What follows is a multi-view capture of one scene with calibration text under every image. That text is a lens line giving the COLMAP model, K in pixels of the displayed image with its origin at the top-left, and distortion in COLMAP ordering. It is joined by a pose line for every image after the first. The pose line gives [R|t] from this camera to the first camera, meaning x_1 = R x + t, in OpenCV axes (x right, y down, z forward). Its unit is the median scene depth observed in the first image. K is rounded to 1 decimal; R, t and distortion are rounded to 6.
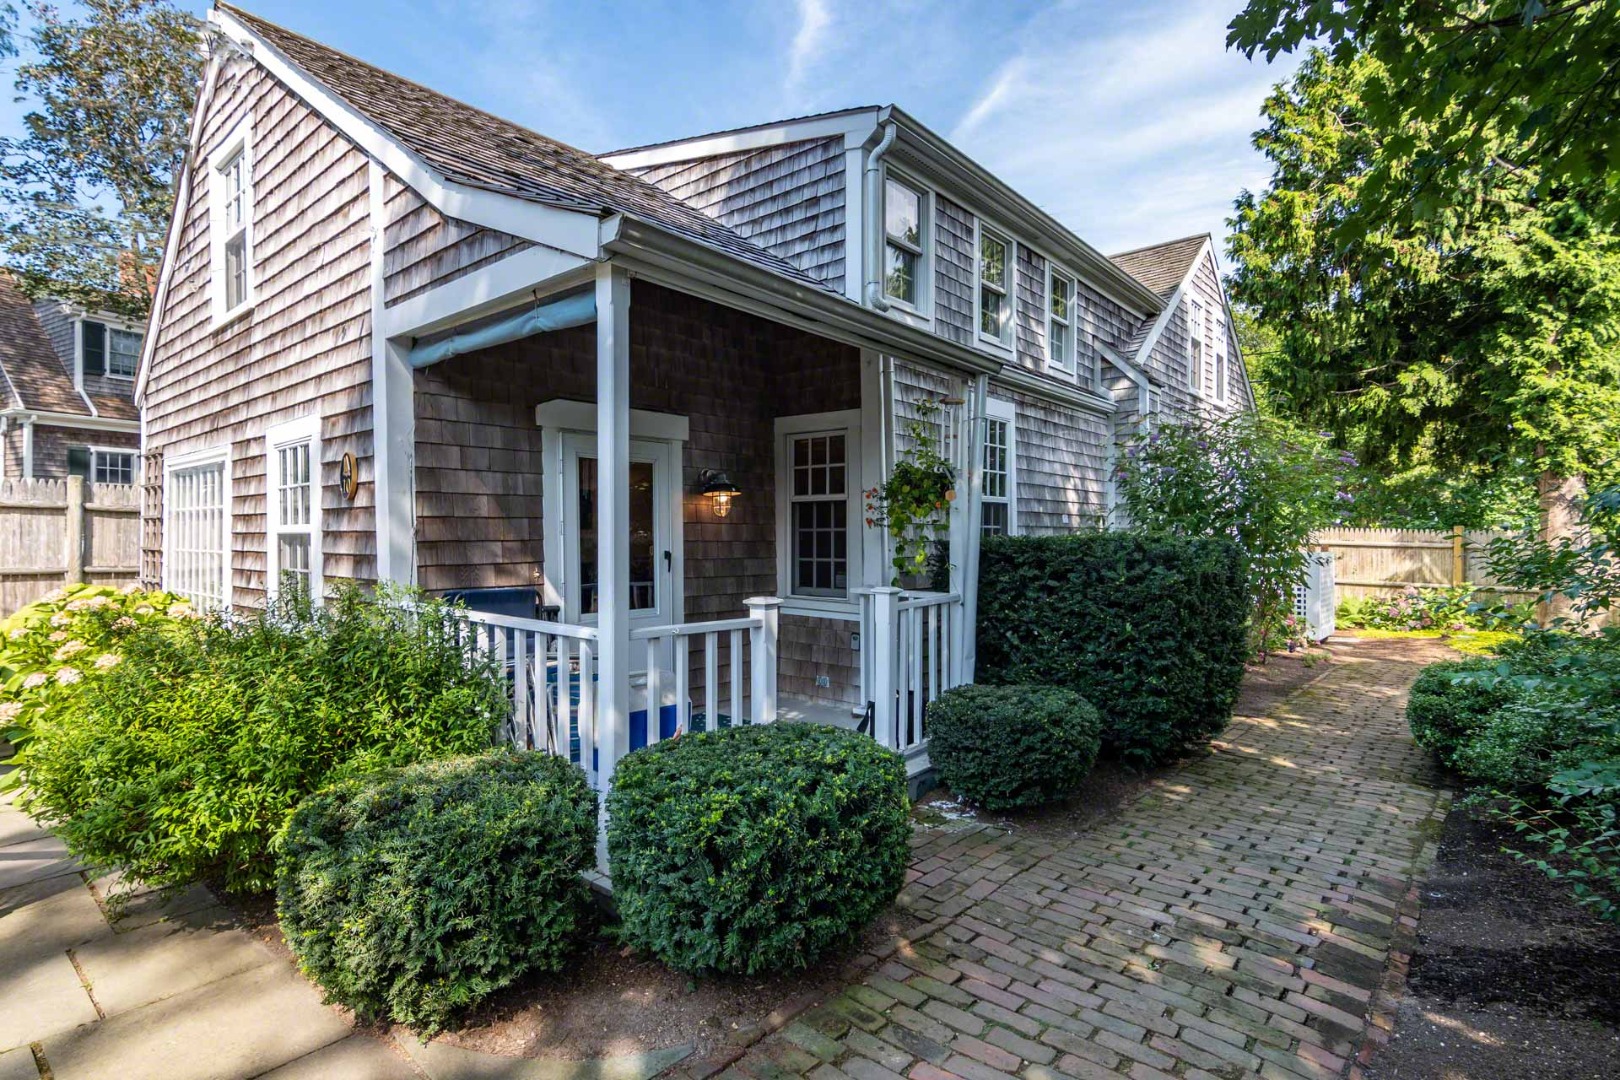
lens RADIAL K [[783.1, 0, 811.7], [0, 783.1, 540.7], [0, 0, 1]] dist [-0.001745, 0.001505]
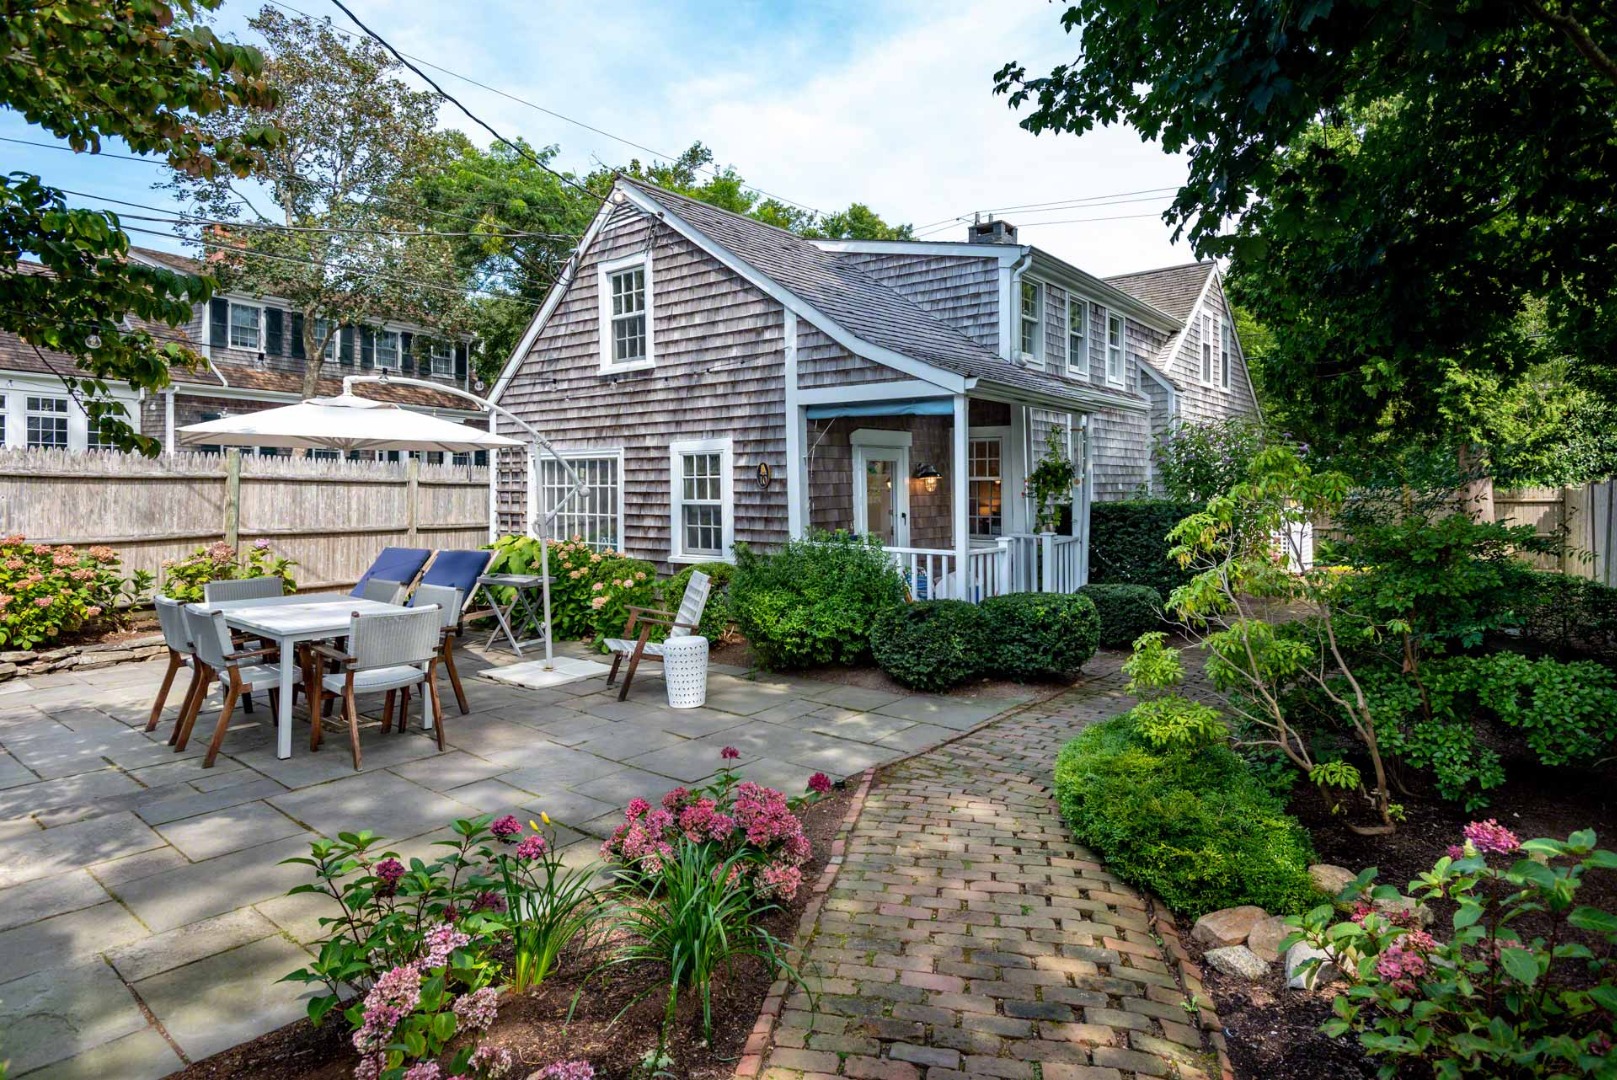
lens RADIAL K [[902.1, 0, 824.3], [0, 902.1, 489.1], [0, 0, 1]] dist [0.003032, 0.000175]
pose [[0.998329, -0.005347, 0.057534, -0.409732], [0.005142, 0.999980, 0.003722, -0.040362], [-0.057553, -0.003420, 0.998337, -0.821401]]
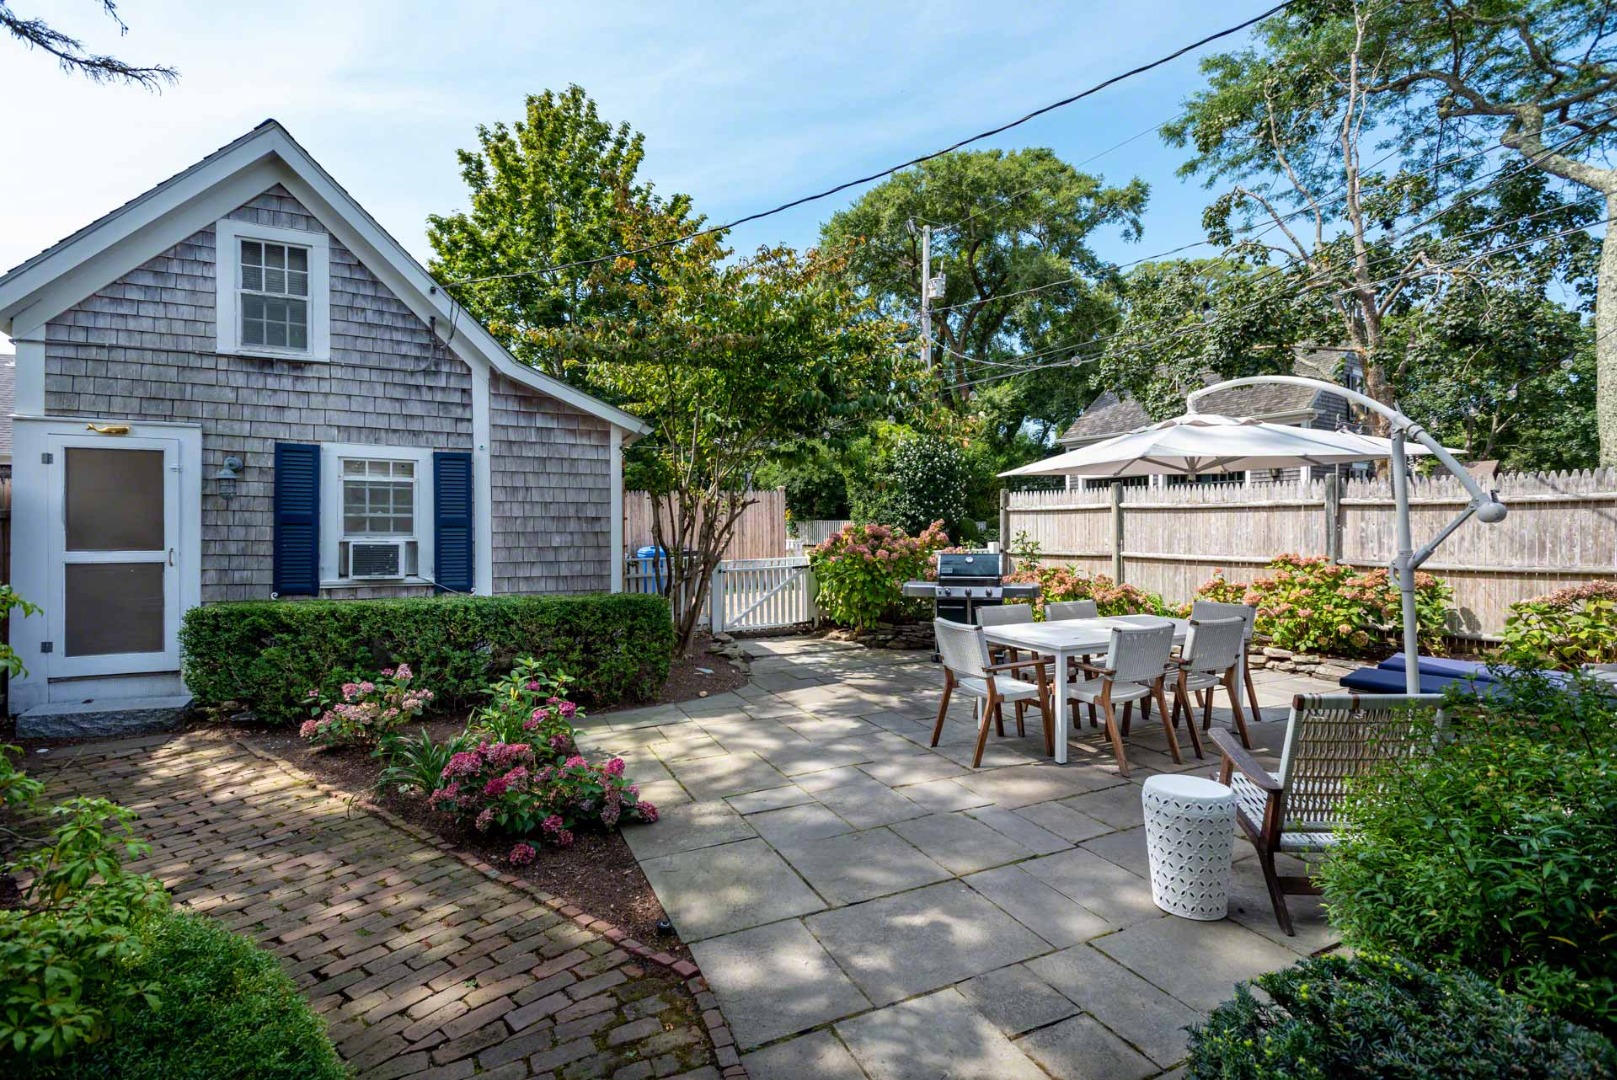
lens RADIAL K [[781.6, 0, 816.4], [0, 781.6, 537.1], [0, 0, 1]] dist [-0.001745, 0.001505]
pose [[-0.415427, 0.010116, -0.909570, 0.389391], [0.003238, 0.999948, 0.009642, -0.012163], [0.909621, 0.001060, -0.415438, 1.067166]]
